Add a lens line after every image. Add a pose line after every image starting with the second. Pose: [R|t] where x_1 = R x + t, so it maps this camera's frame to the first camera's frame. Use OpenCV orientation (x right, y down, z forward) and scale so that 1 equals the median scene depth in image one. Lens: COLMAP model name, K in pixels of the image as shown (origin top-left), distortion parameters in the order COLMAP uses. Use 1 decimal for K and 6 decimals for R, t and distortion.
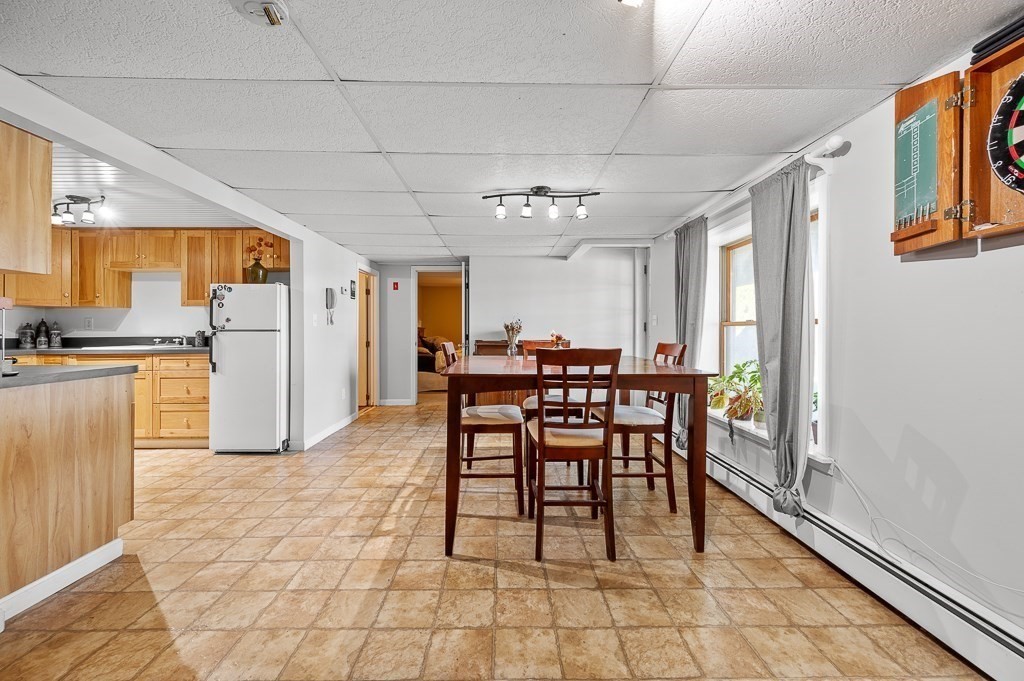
lens RADIAL K [[406.5, 0, 509.9], [0, 406.5, 334.5], [0, 0, 1]] dist [0.003565, -0.000235]
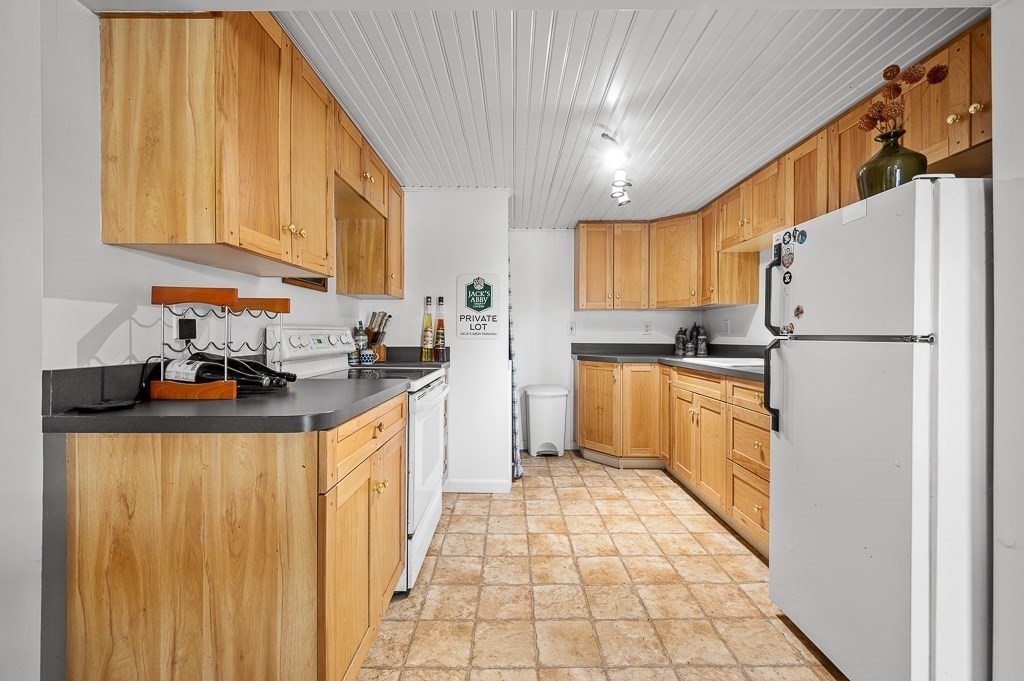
lens RADIAL K [[406.5, 0, 509.9], [0, 406.5, 334.5], [0, 0, 1]] dist [0.003565, -0.000235]
pose [[-0.024466, 0.000006, -0.999701, -0.274073], [-0.010668, 0.999943, 0.000267, -0.009697], [0.999644, 0.010672, -0.024465, 0.718847]]
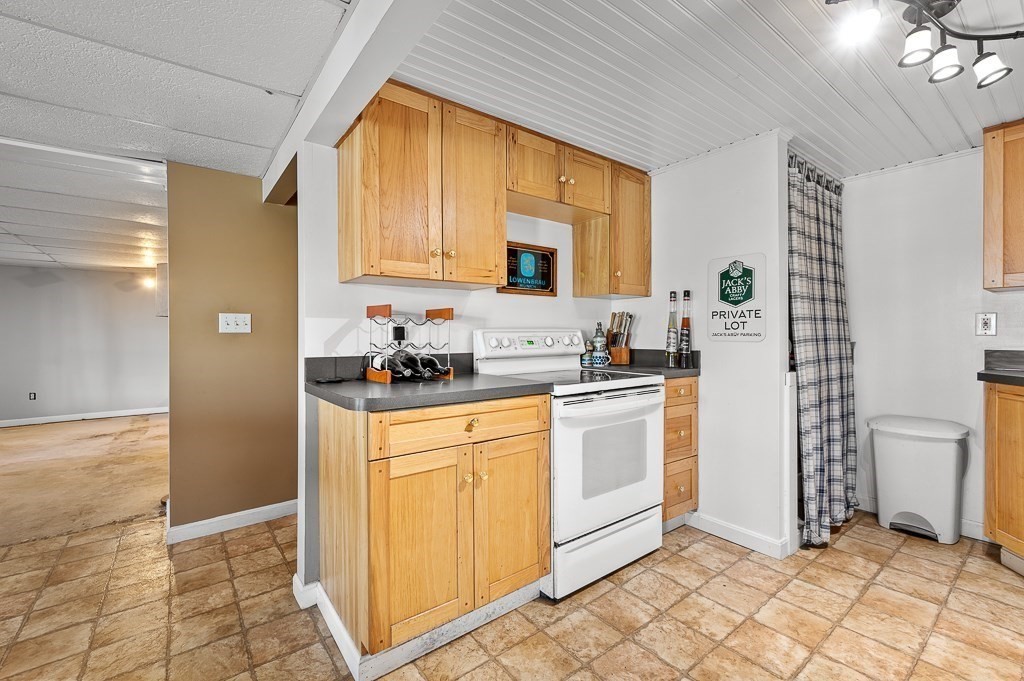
lens RADIAL K [[433.6, 0, 514.2], [0, 433.6, 335.0], [0, 0, 1]] dist [0.001286, 0.000214]
pose [[-0.801127, 0.002584, -0.598488, -0.416331], [-0.002131, 0.999972, 0.007170, -0.013785], [0.598490, 0.007019, -0.801100, 0.959610]]
